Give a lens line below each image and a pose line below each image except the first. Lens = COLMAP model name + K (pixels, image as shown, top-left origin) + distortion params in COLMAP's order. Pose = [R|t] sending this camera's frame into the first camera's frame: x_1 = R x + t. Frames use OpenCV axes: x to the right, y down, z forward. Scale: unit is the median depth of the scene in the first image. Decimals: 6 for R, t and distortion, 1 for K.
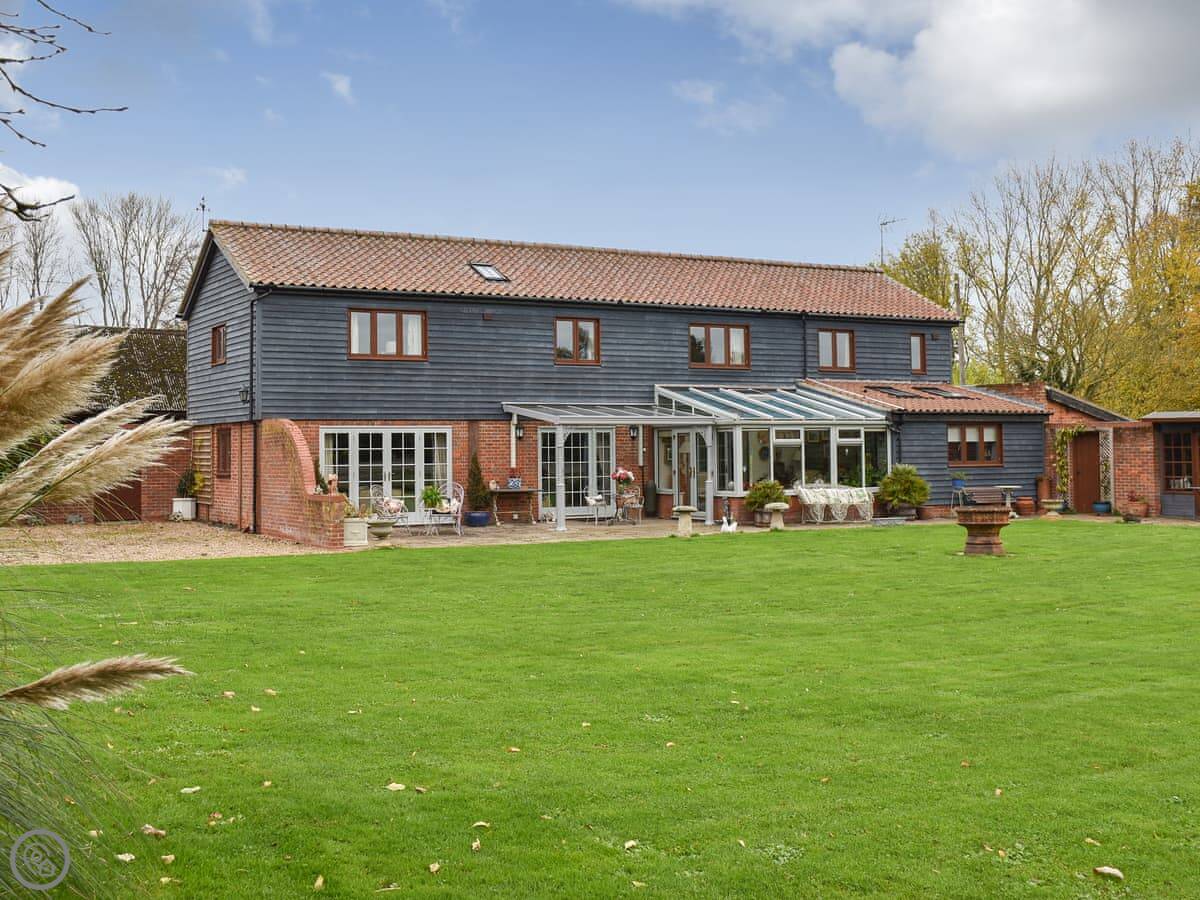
lens RADIAL K [[1497.4, 0, 594.7], [0, 1497.4, 395.7], [0, 0, 1]] dist [0.027352, 0.000000]
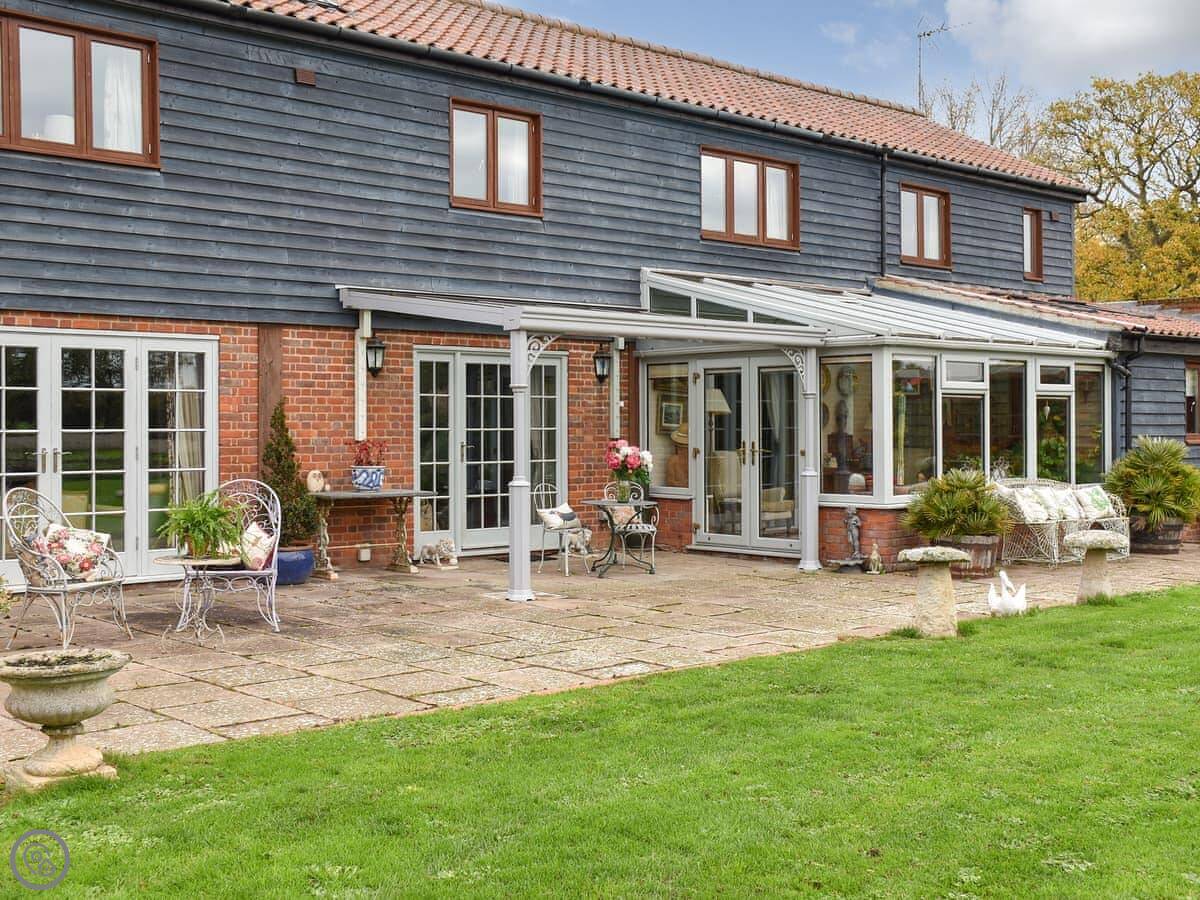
lens RADIAL K [[1497.4, 0, 605.1], [0, 1497.4, 422.5], [0, 0, 1]] dist [0.027352, 0.000000]
pose [[0.972296, 0.008175, 0.233609, -0.086079], [-0.015681, 0.999418, 0.030290, 0.028857], [-0.233225, -0.033114, 0.971859, 0.566769]]
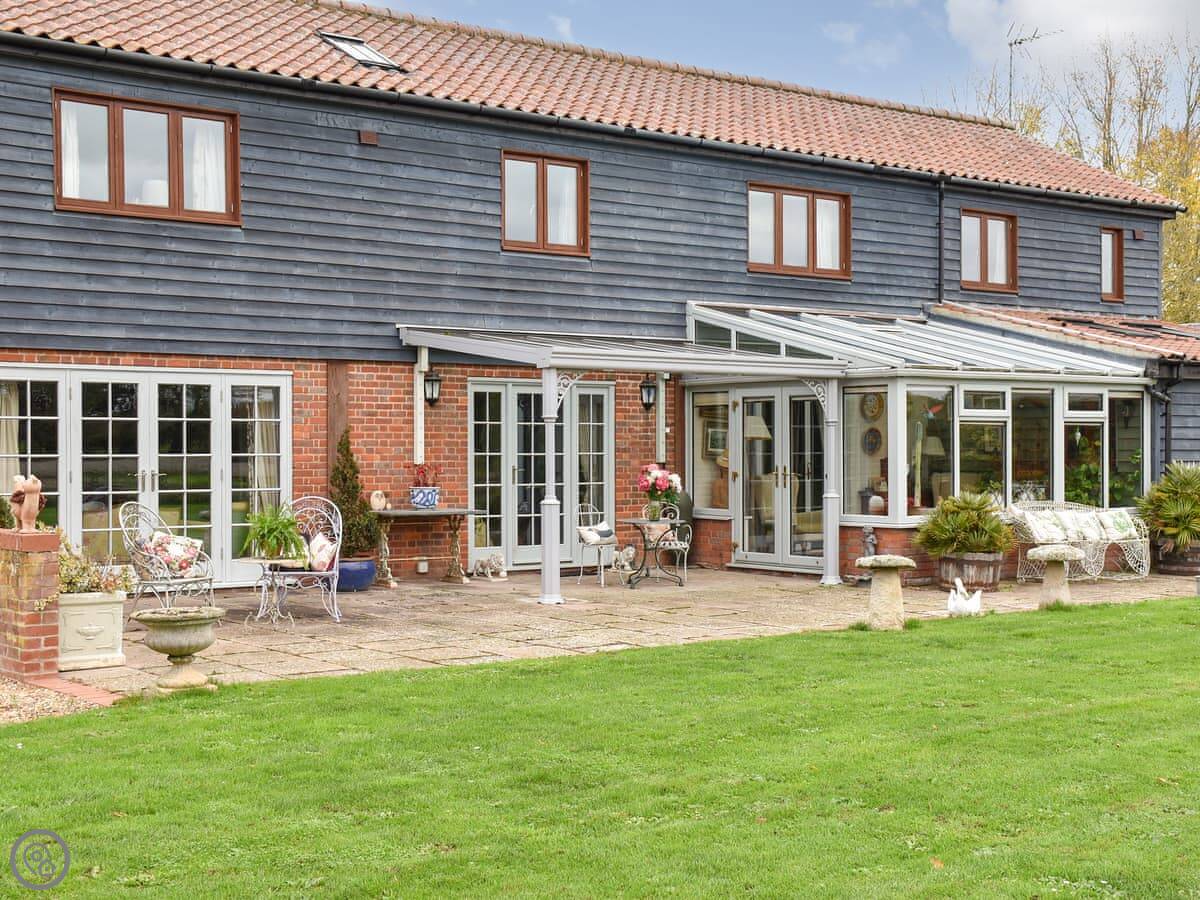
lens RADIAL K [[1774.9, 0, 606.5], [0, 1774.9, 455.3], [0, 0, 1]] dist [0.115103, 0.000000]
pose [[0.988289, 0.007865, 0.152388, -0.081082], [-0.013840, 0.999175, 0.038187, 0.022974], [-0.151962, -0.039849, 0.987583, 0.435005]]
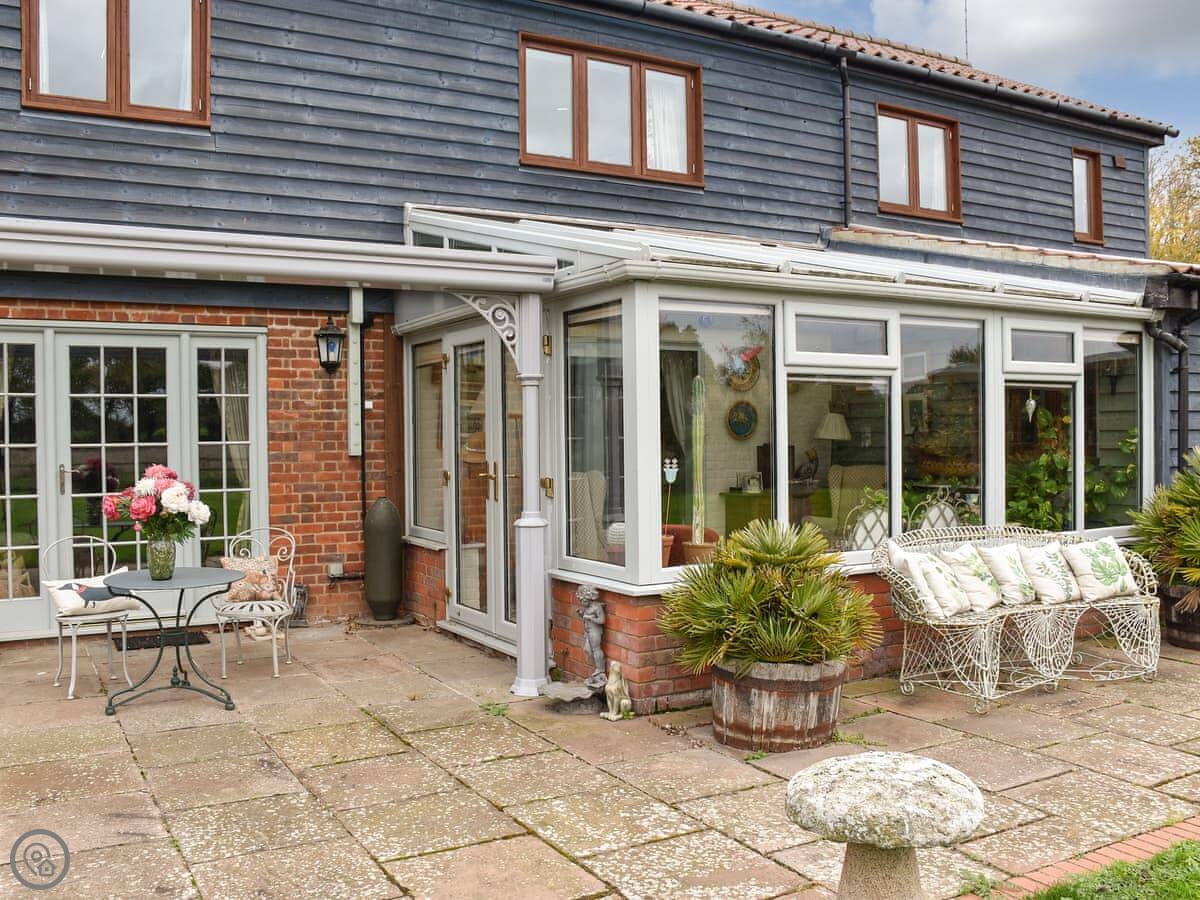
lens RADIAL K [[1102.0, 0, 604.7], [0, 1102.0, 459.8], [0, 0, 1]] dist [-0.090605, 0.000000]
pose [[0.999985, 0.000041, 0.005468, 0.086059], [-0.000357, 0.998329, 0.057780, 0.035735], [-0.005456, -0.057781, 0.998314, 0.800737]]
